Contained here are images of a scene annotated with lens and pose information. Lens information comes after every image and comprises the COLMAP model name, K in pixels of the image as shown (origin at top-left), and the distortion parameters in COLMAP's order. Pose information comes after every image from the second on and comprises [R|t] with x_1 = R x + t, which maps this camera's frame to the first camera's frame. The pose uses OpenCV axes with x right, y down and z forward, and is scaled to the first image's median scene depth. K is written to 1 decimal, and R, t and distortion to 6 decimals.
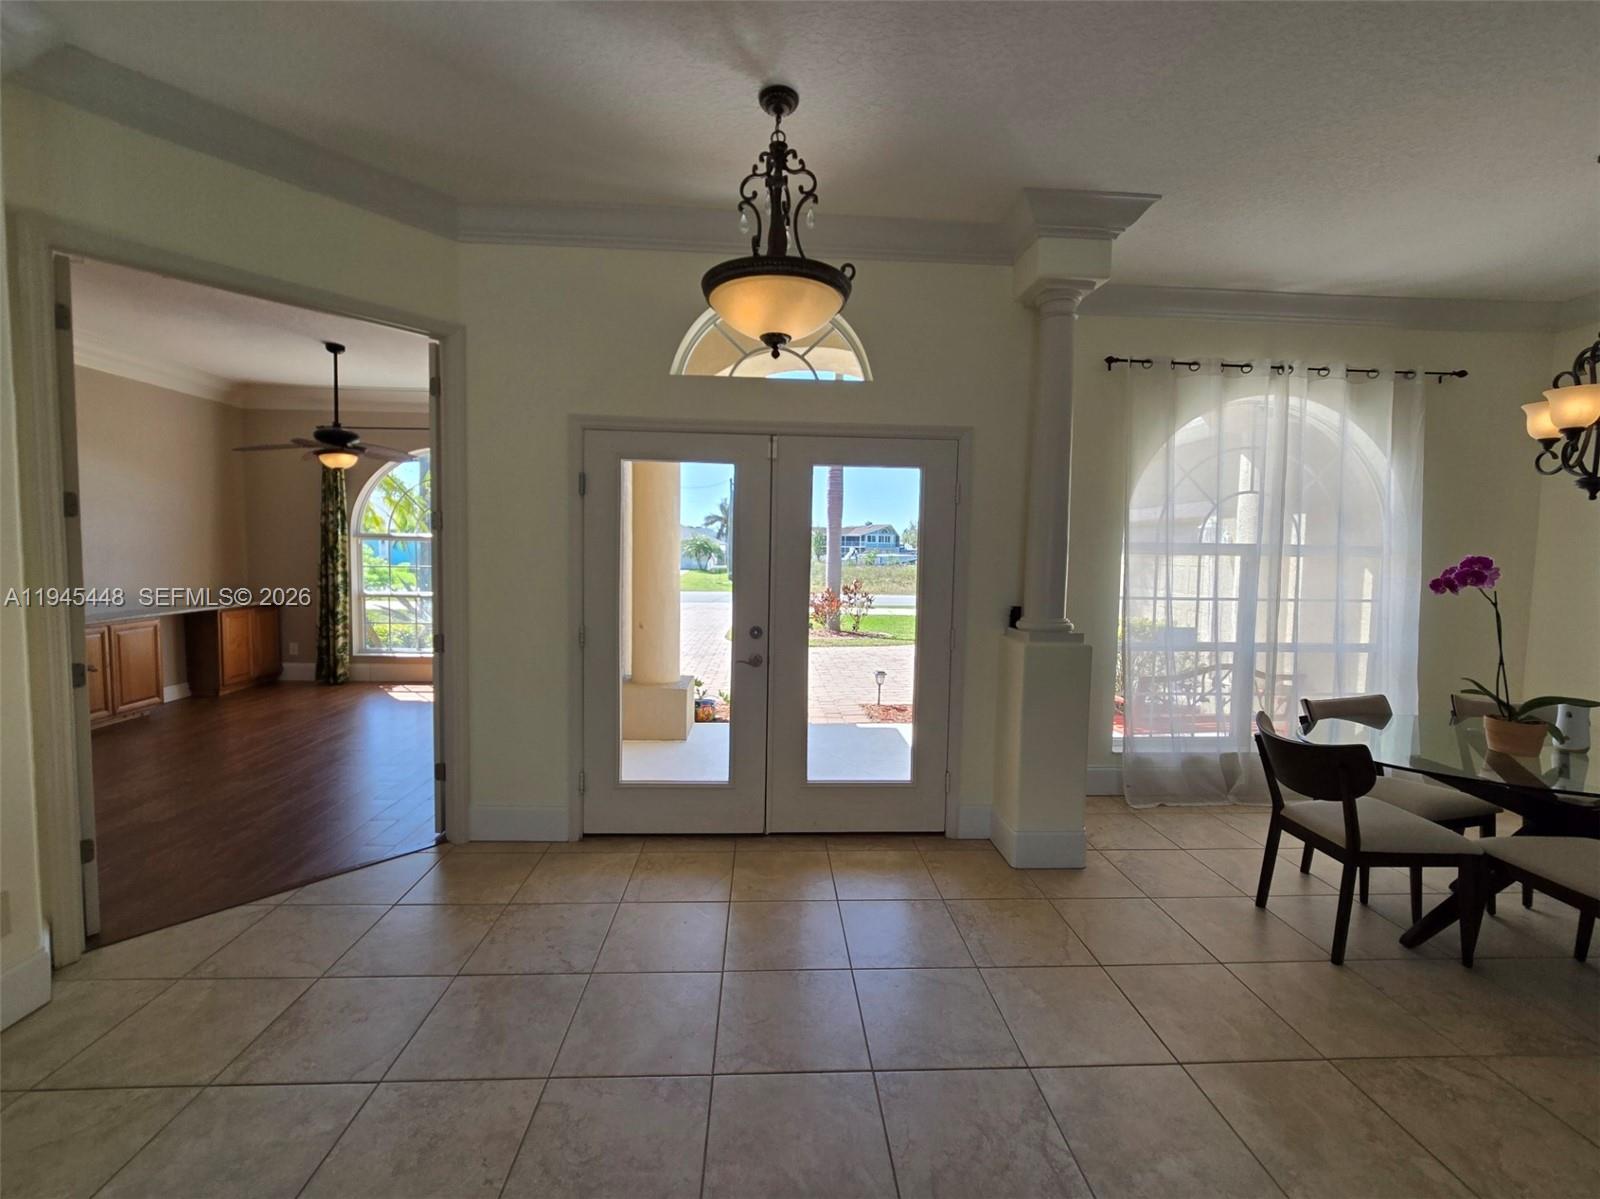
lens RADIAL K [[658.7, 0, 802.6], [0, 658.7, 586.9], [0, 0, 1]] dist [-0.001732, -0.000437]
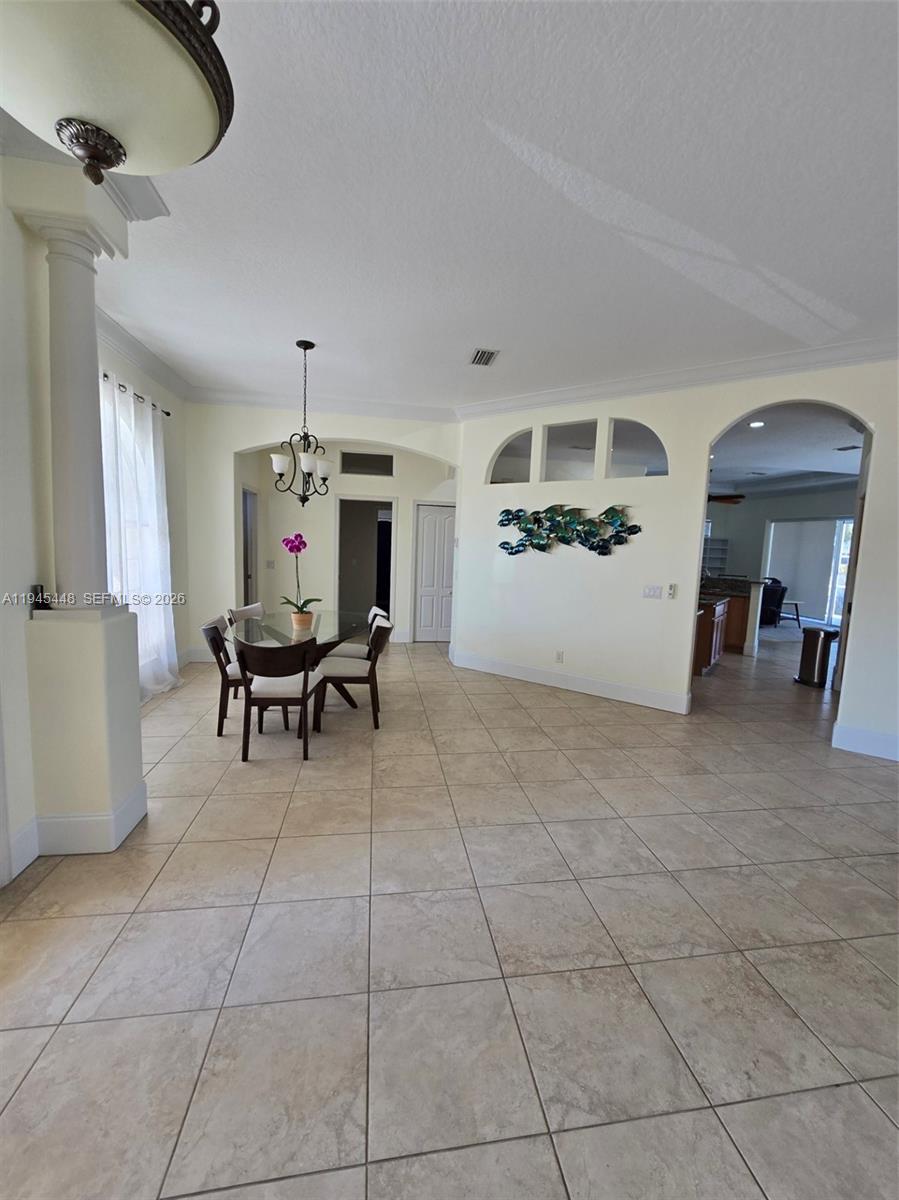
lens RADIAL K [[494.1, 0, 454.5], [0, 494.1, 599.2], [0, 0, 1]] dist [-0.001732, -0.000437]
pose [[-0.109523, -0.129376, 0.985529, -0.256415], [0.014425, 0.991182, 0.131721, -0.020185], [-0.993880, 0.028643, -0.106691, 0.355584]]
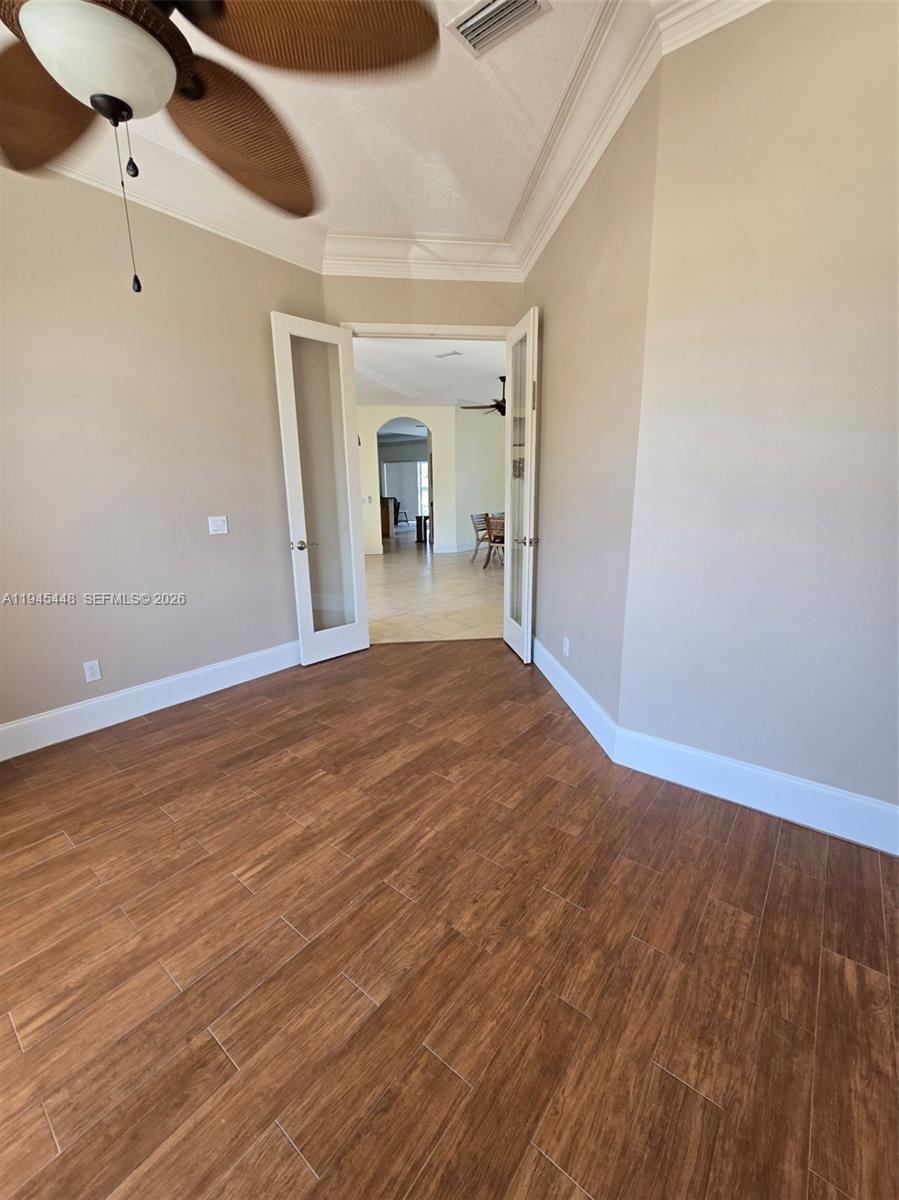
lens RADIAL K [[494.1, 0, 451.8], [0, 494.1, 604.6], [0, 0, 1]] dist [-0.001732, -0.000437]
pose [[-0.746363, -0.159383, 0.646173, -1.036905], [0.038222, 0.959034, 0.280700, -0.051009], [-0.664441, 0.234202, -0.709695, 1.180437]]
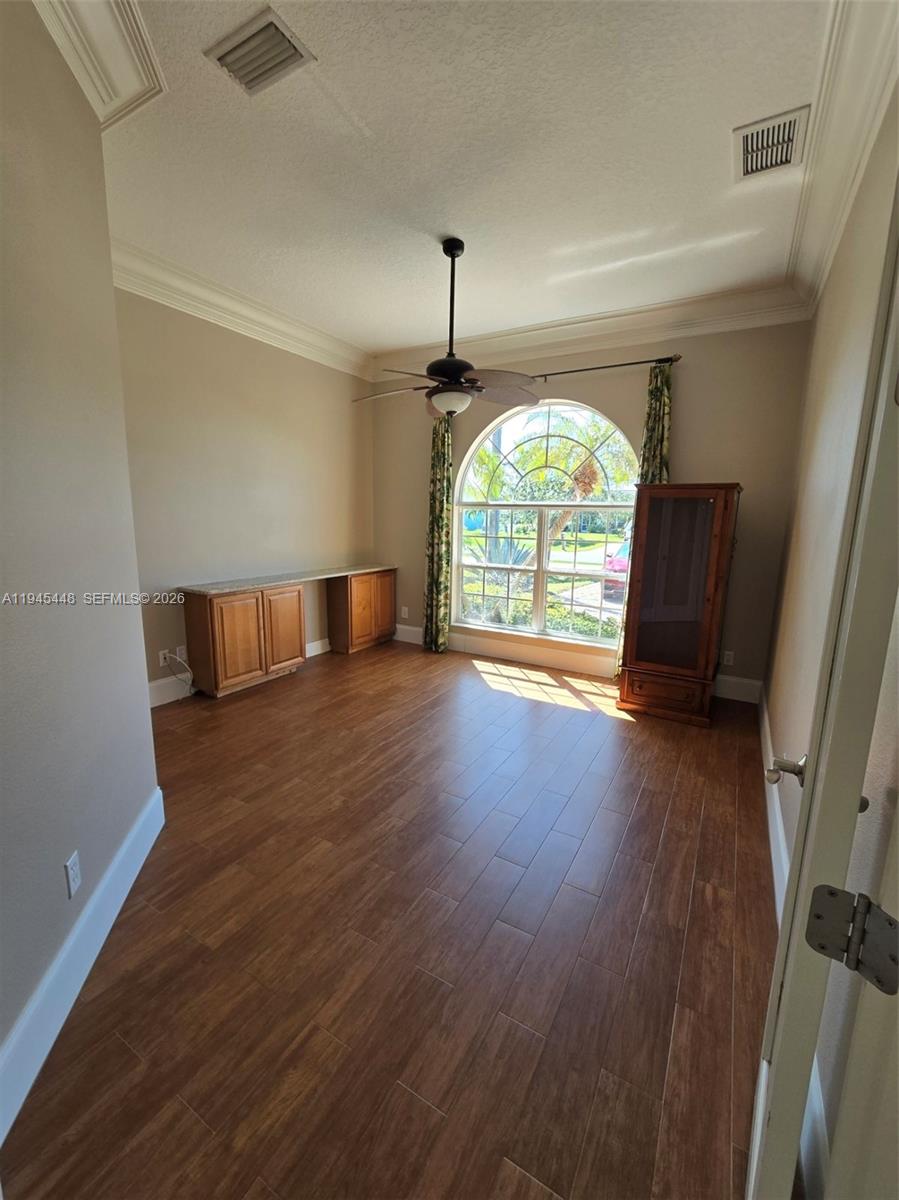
lens RADIAL K [[494.1, 0, 456.0], [0, 494.1, 601.3], [0, 0, 1]] dist [-0.001732, -0.000437]
pose [[0.838352, 0.097426, -0.536352, -0.370671], [-0.038427, 0.992014, 0.120132, -0.030734], [0.543773, -0.080103, 0.835401, 0.504993]]
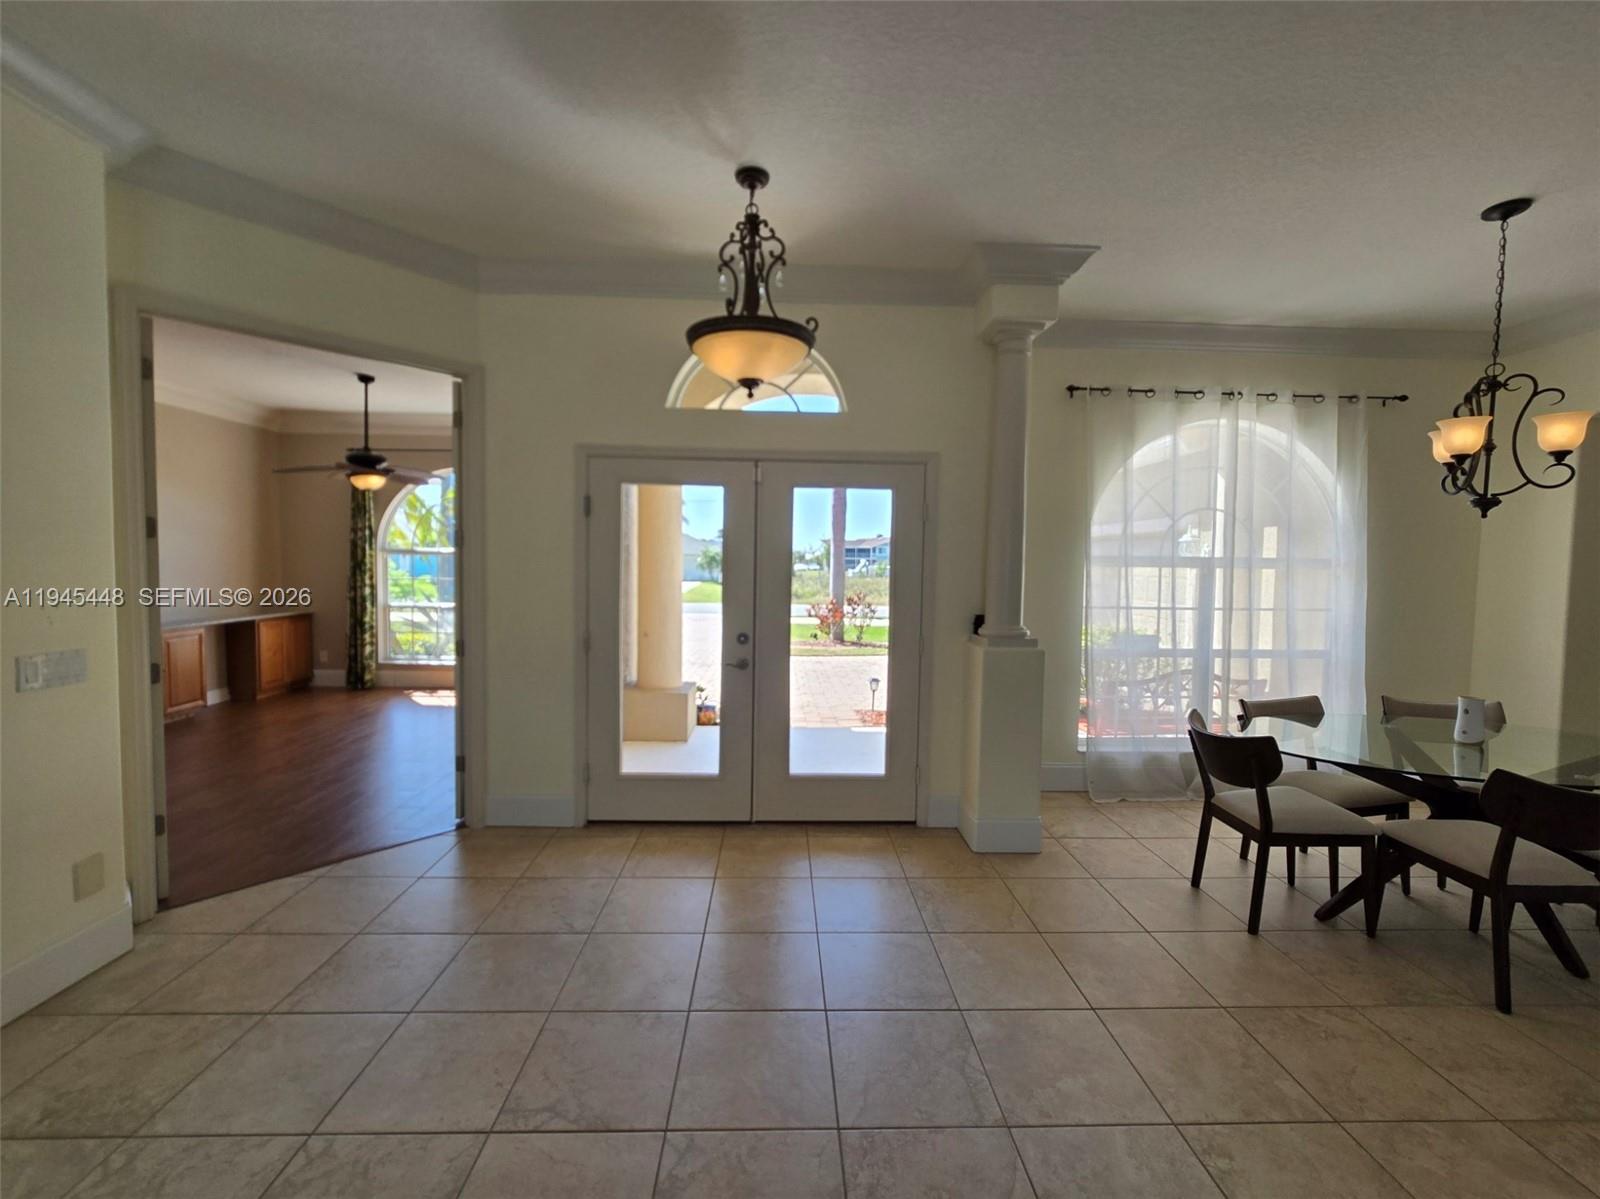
lens RADIAL K [[658.7, 0, 803.0], [0, 658.7, 590.8], [0, 0, 1]] dist [-0.001732, -0.000437]
pose [[0.999762, -0.001270, -0.021768, 0.035527], [0.001006, 0.999926, -0.012124, 0.001522], [0.021782, 0.012099, 0.999690, -0.068994]]
